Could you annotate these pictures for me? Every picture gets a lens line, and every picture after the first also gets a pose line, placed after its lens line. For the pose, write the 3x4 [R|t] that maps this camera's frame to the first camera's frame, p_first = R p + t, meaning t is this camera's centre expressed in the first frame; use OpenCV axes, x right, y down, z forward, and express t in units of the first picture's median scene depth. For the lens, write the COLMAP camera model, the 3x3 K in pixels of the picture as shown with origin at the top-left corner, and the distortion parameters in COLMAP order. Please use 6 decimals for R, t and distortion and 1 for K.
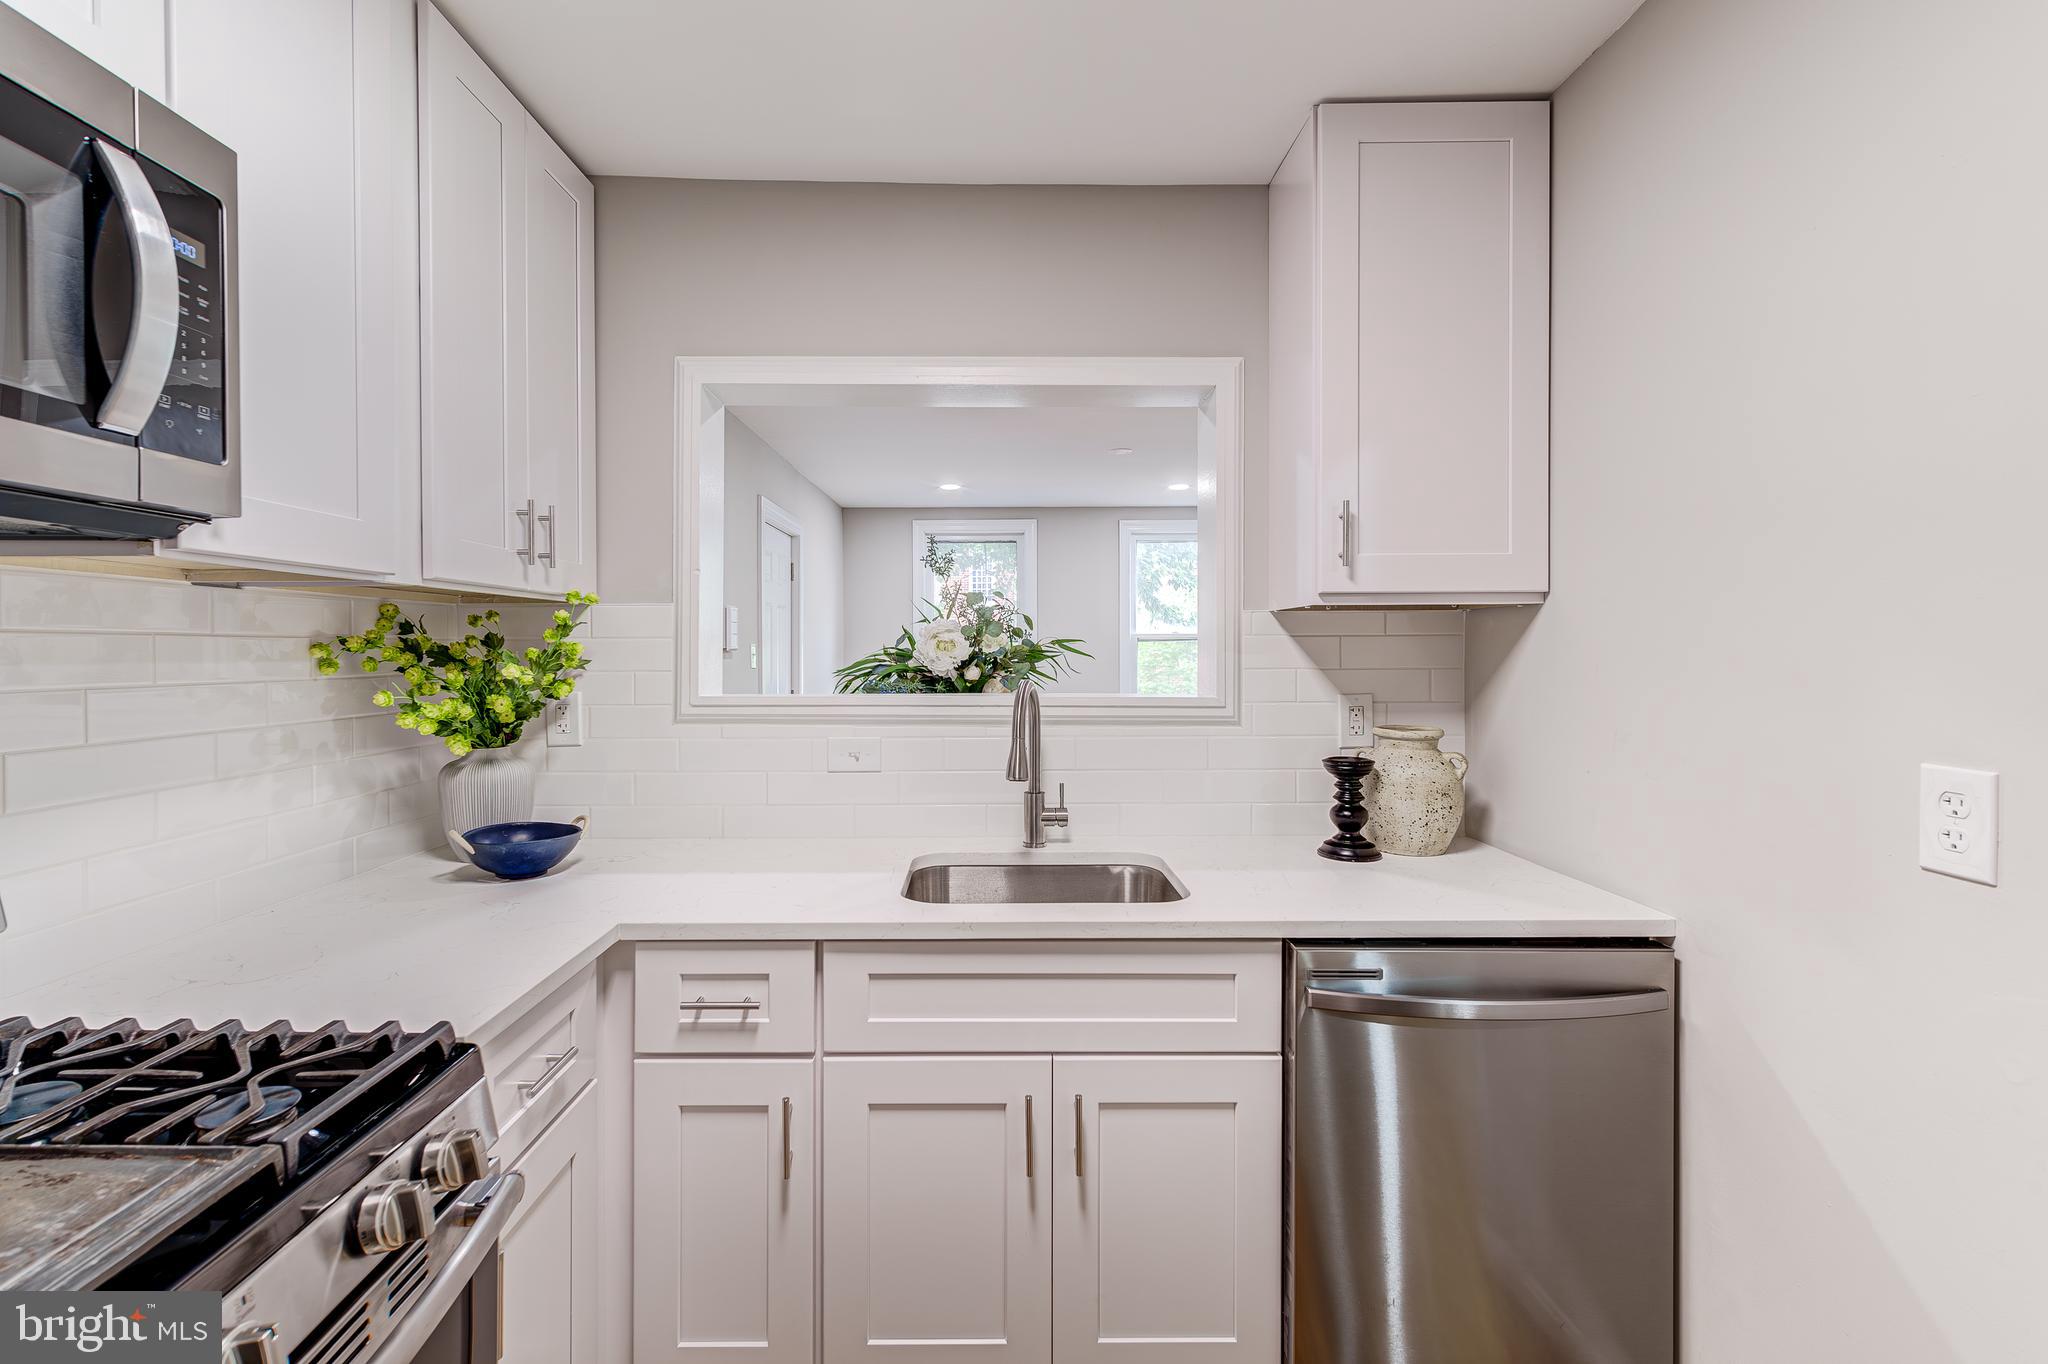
lens RADIAL K [[917.1, 0, 983.1], [0, 917.1, 655.6], [0, 0, 1]] dist [0.016341, -0.000651]
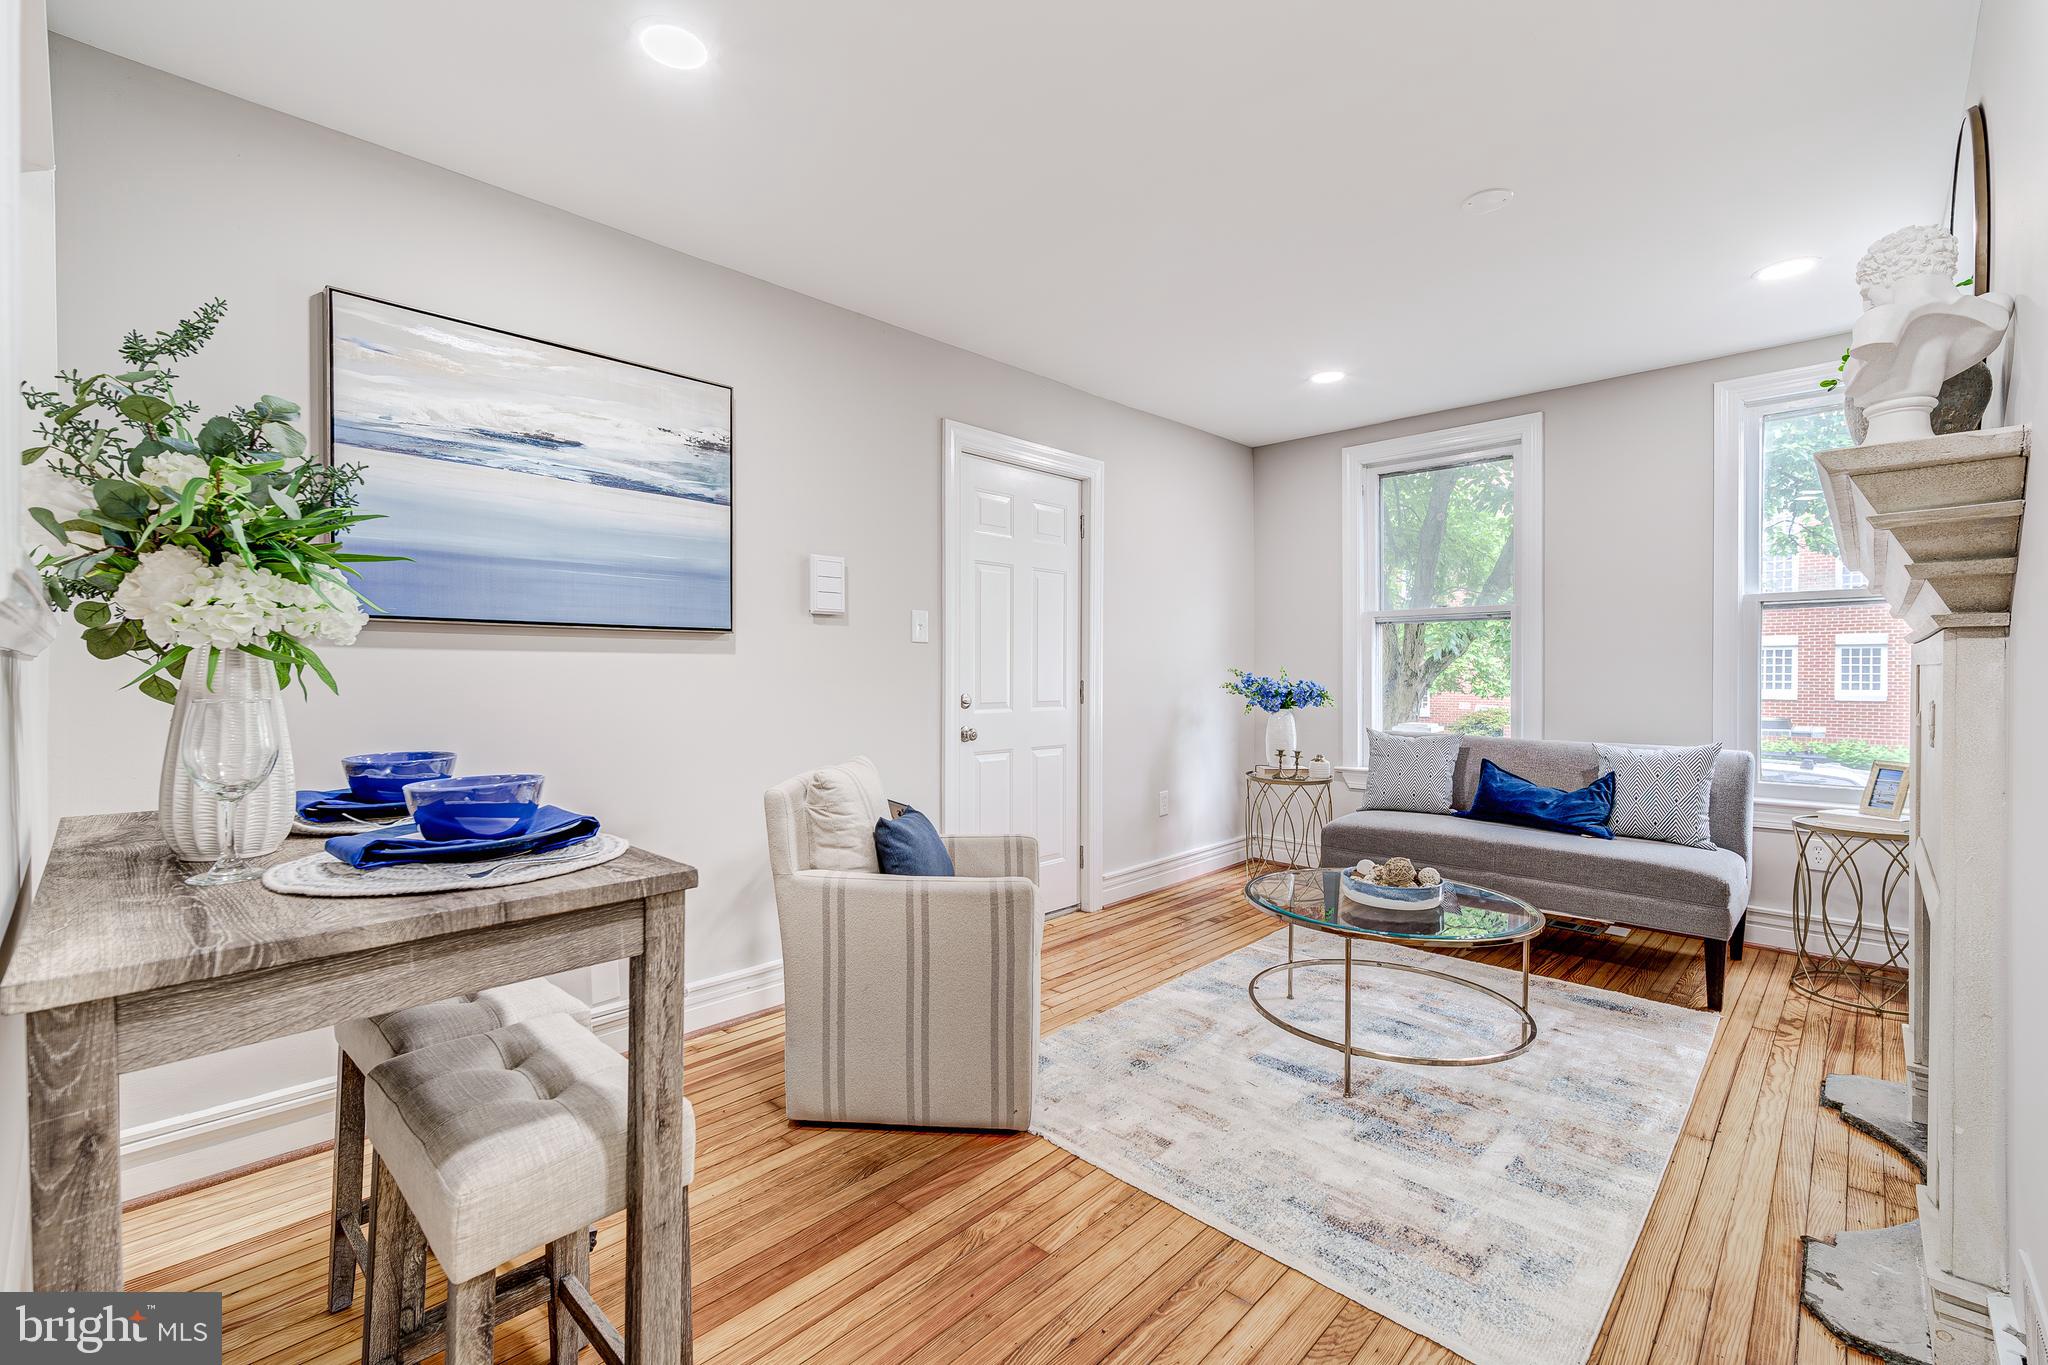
lens RADIAL K [[888.1, 0, 1026.8], [0, 888.1, 671.6], [0, 0, 1]] dist [-0.001150, -0.000067]
pose [[0.722173, 0.011836, -0.691611, 0.733410], [-0.013428, 0.999905, 0.003091, 0.076604], [0.691582, 0.007055, 0.722264, 1.150860]]
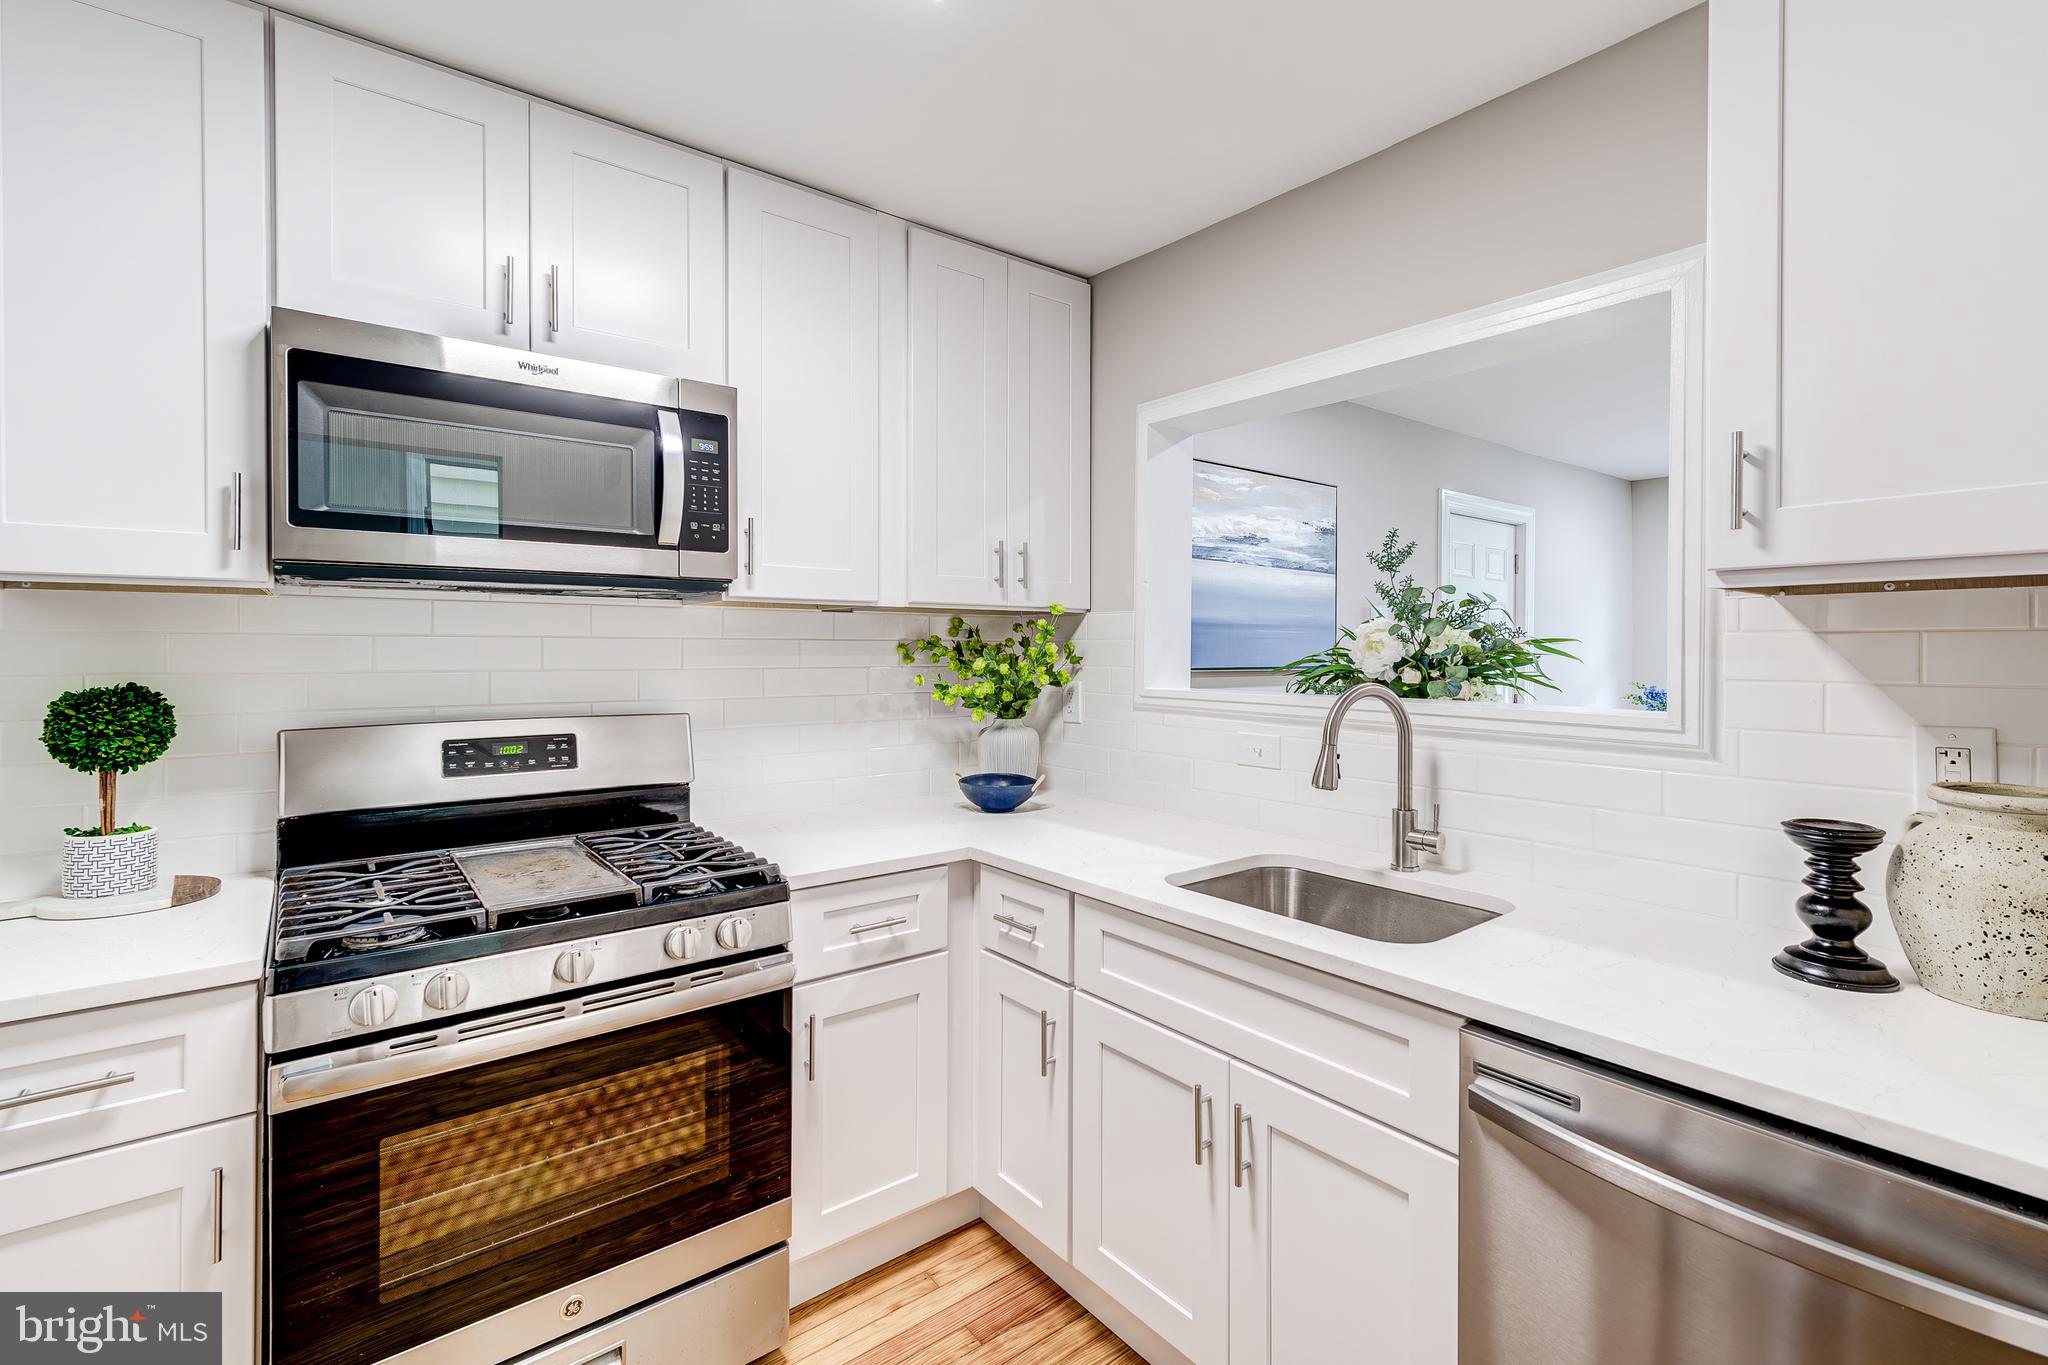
lens RADIAL K [[917.1, 0, 1032.1], [0, 917.1, 649.9], [0, 0, 1]] dist [0.016341, -0.000651]
pose [[0.619044, 0.004803, -0.785342, 0.561976], [-0.009094, 0.999958, -0.001052, -0.003150], [0.785304, 0.007793, 0.619062, 0.163911]]
